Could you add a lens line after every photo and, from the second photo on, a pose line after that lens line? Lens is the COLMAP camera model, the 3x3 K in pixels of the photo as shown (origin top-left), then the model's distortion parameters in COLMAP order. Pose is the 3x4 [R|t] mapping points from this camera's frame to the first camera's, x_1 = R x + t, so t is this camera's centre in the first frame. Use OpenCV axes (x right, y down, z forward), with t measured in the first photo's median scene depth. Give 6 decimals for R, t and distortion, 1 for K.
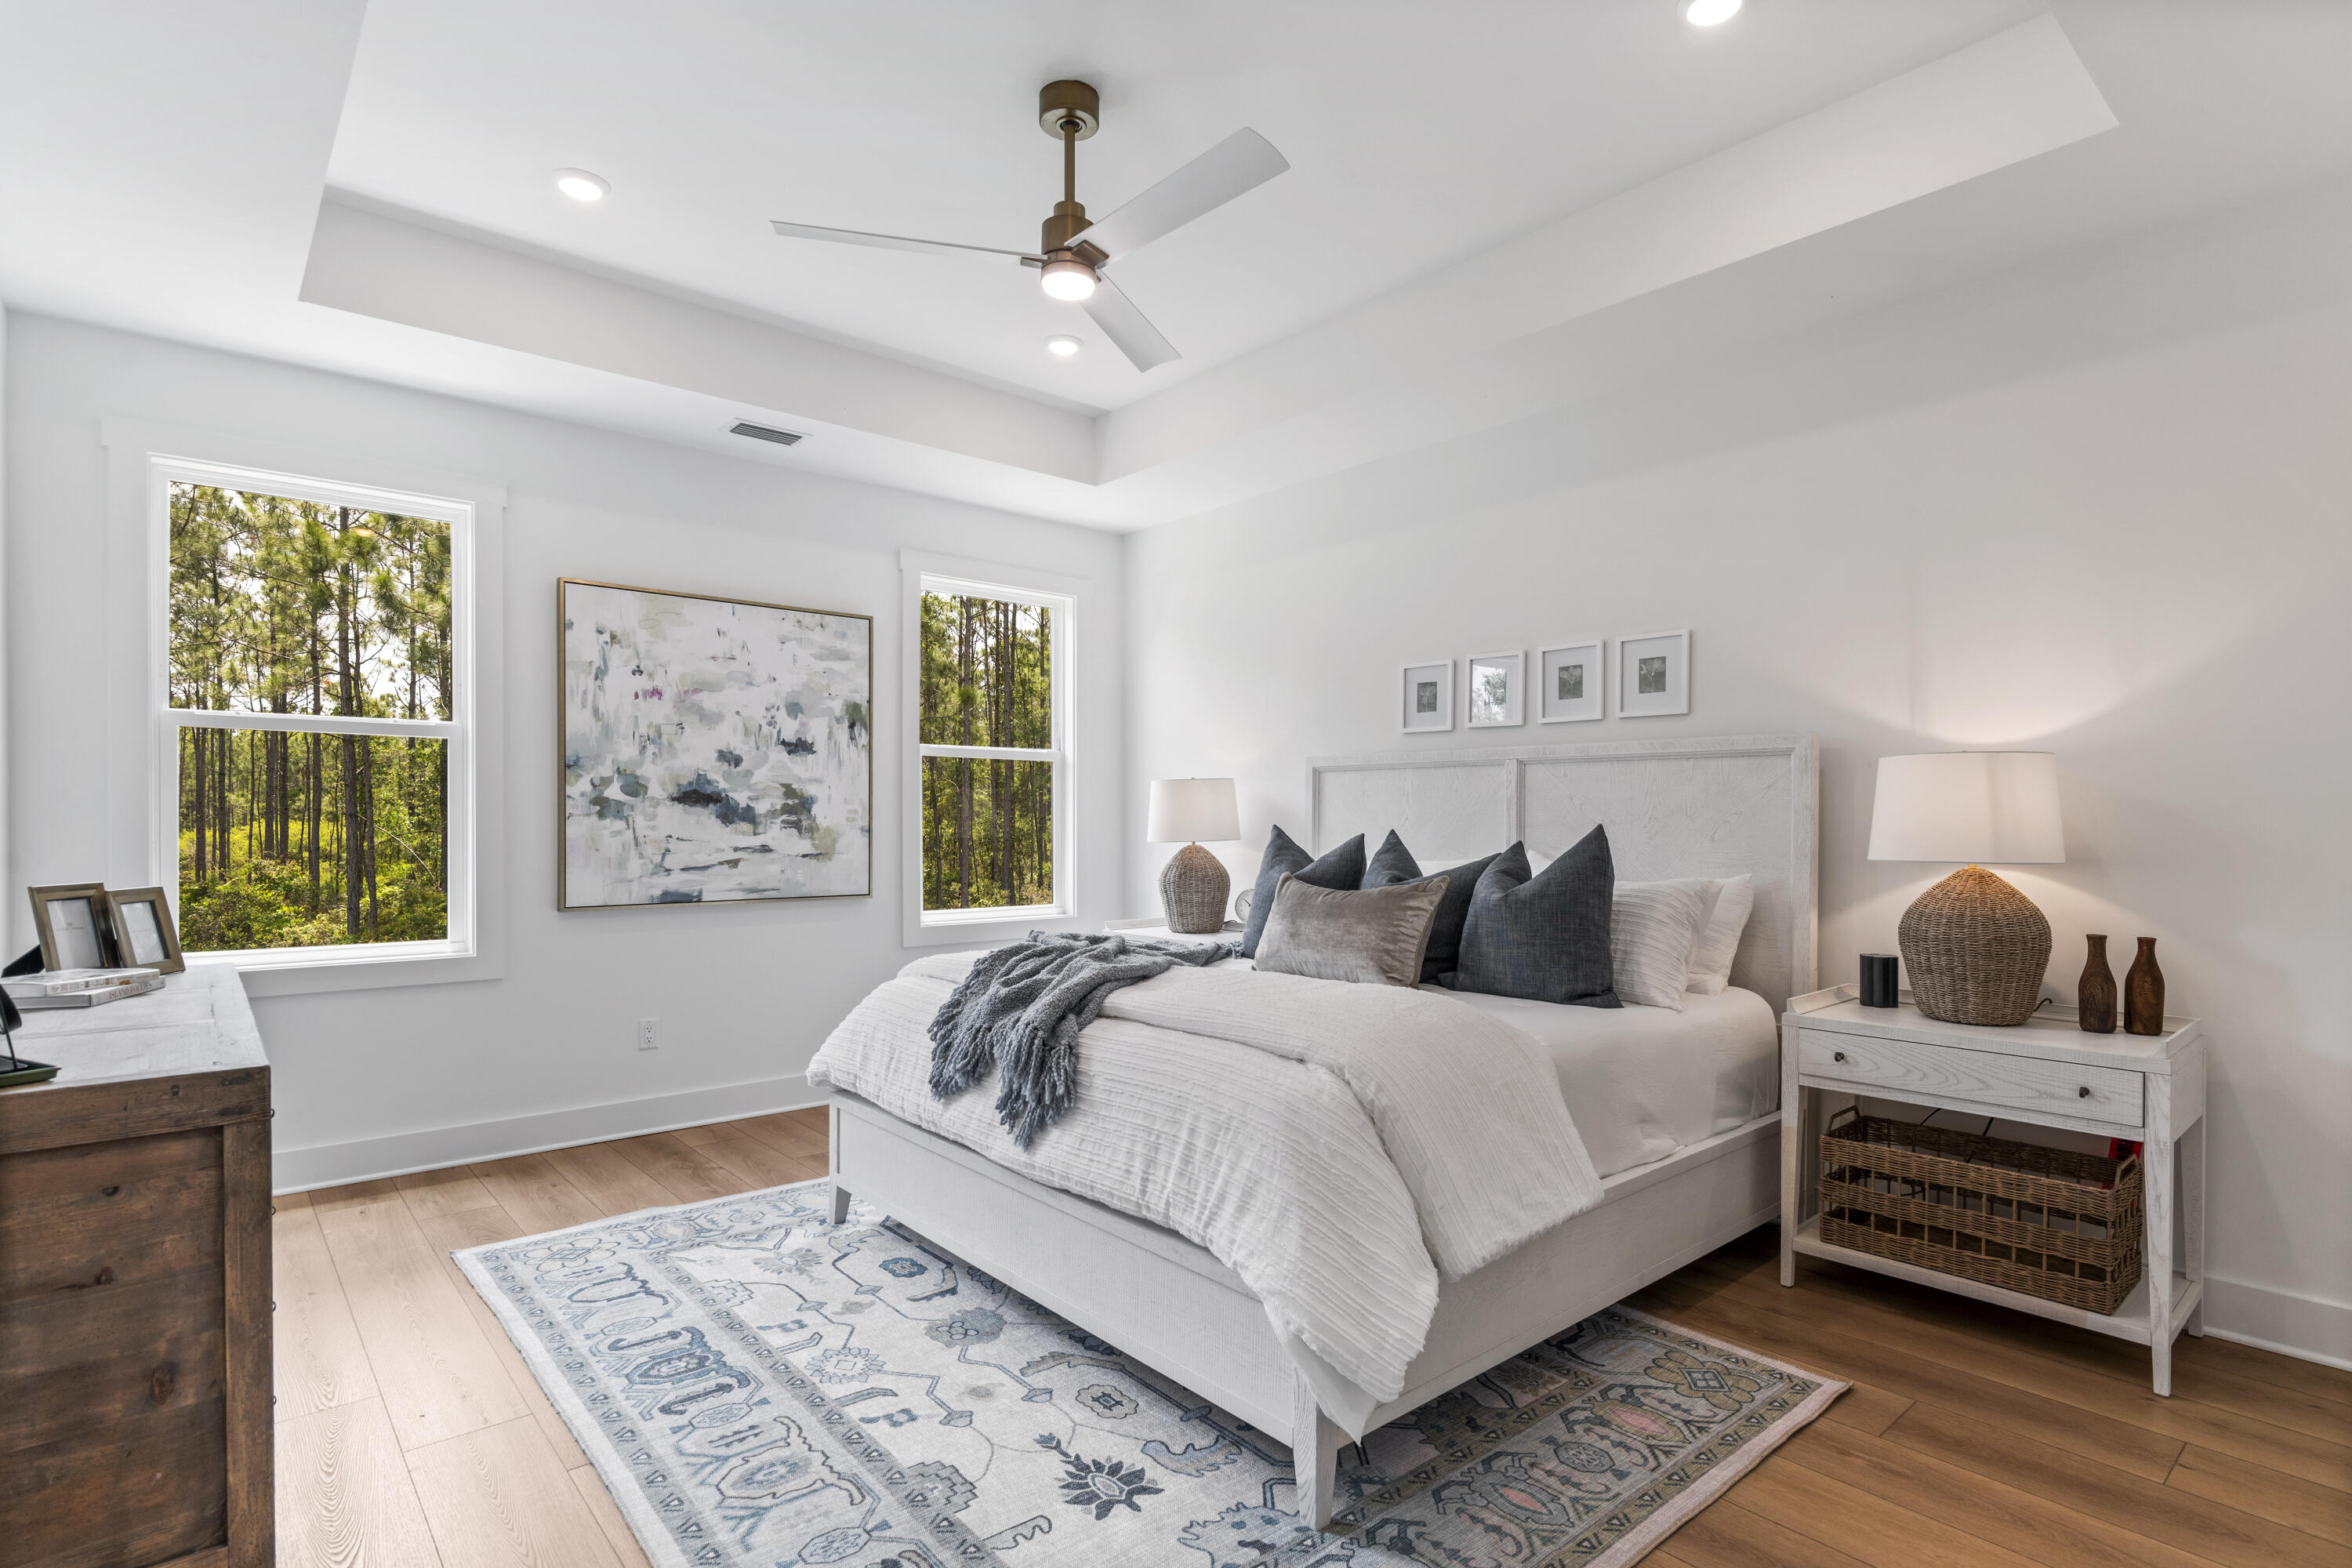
lens RADIAL K [[1154.8, 0, 1197.5], [0, 1154.8, 851.0], [0, 0, 1]] dist [0.004206, -0.001579]
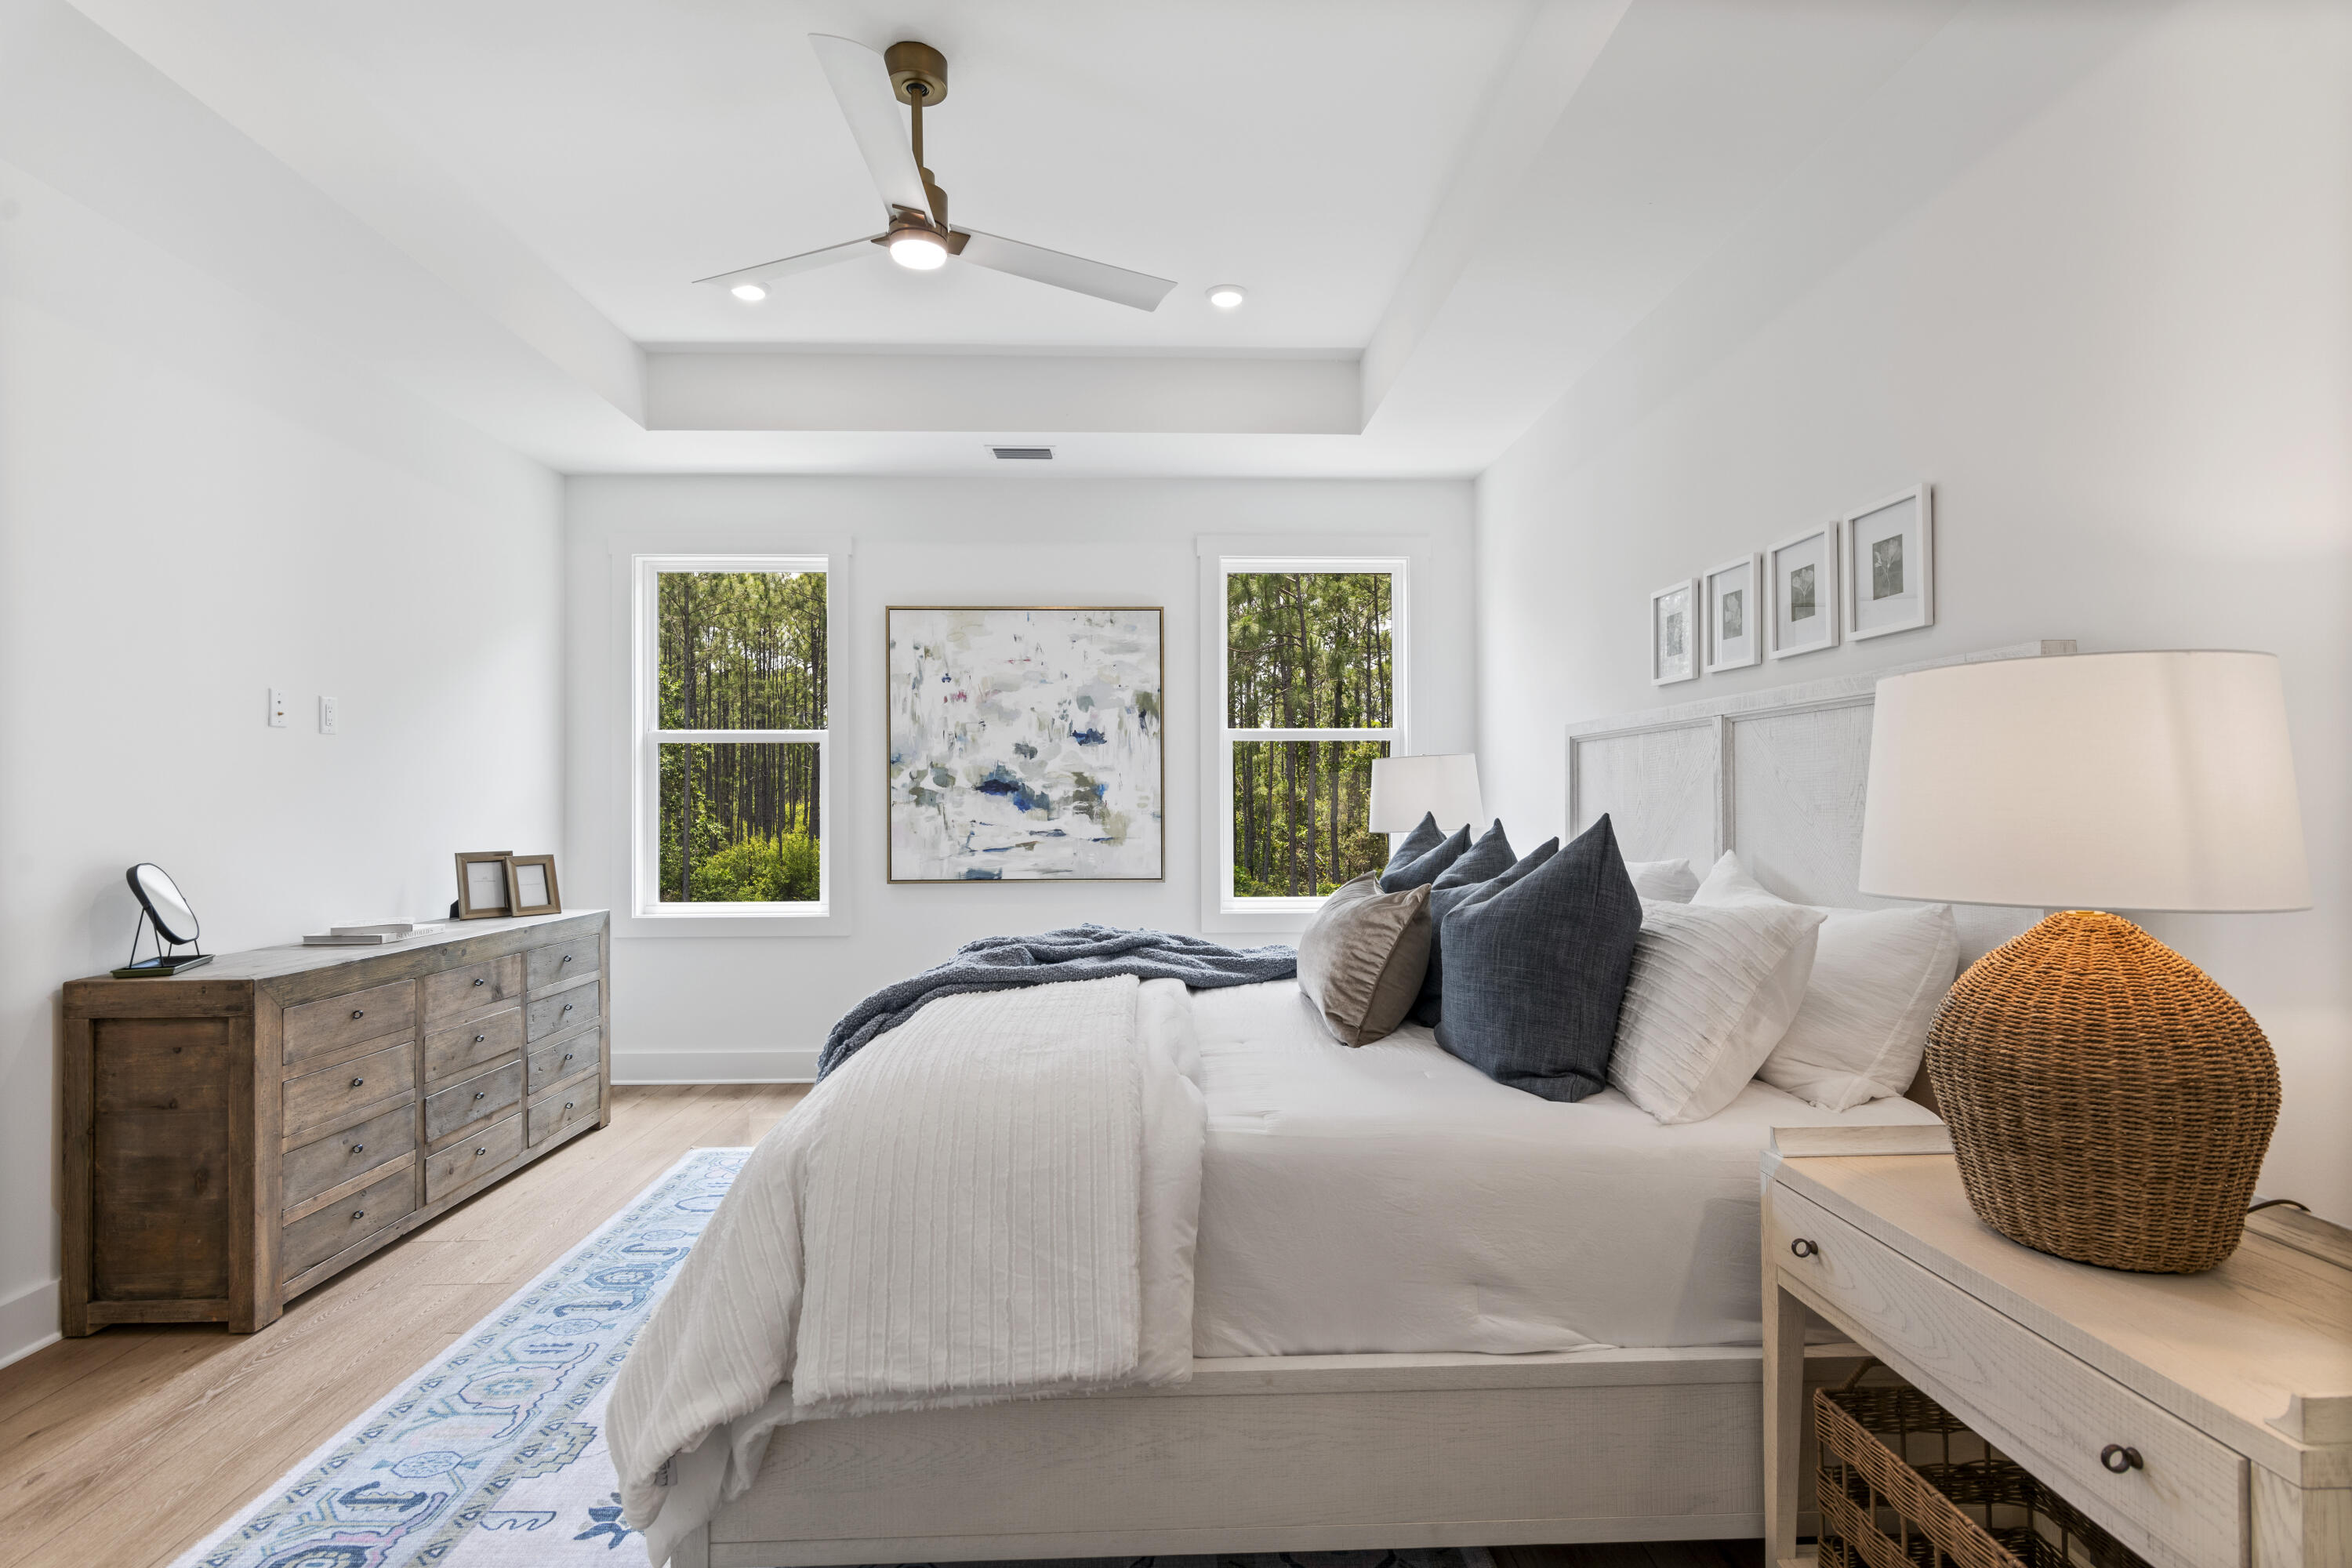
lens RADIAL K [[1154.8, 0, 1182.6], [0, 1154.8, 781.7], [0, 0, 1]] dist [0.004206, -0.001579]
pose [[0.768437, -0.014732, -0.639755, 0.441725], [-0.014690, 0.999065, -0.040650, -0.008417], [0.639756, 0.040634, 0.767503, 0.267960]]
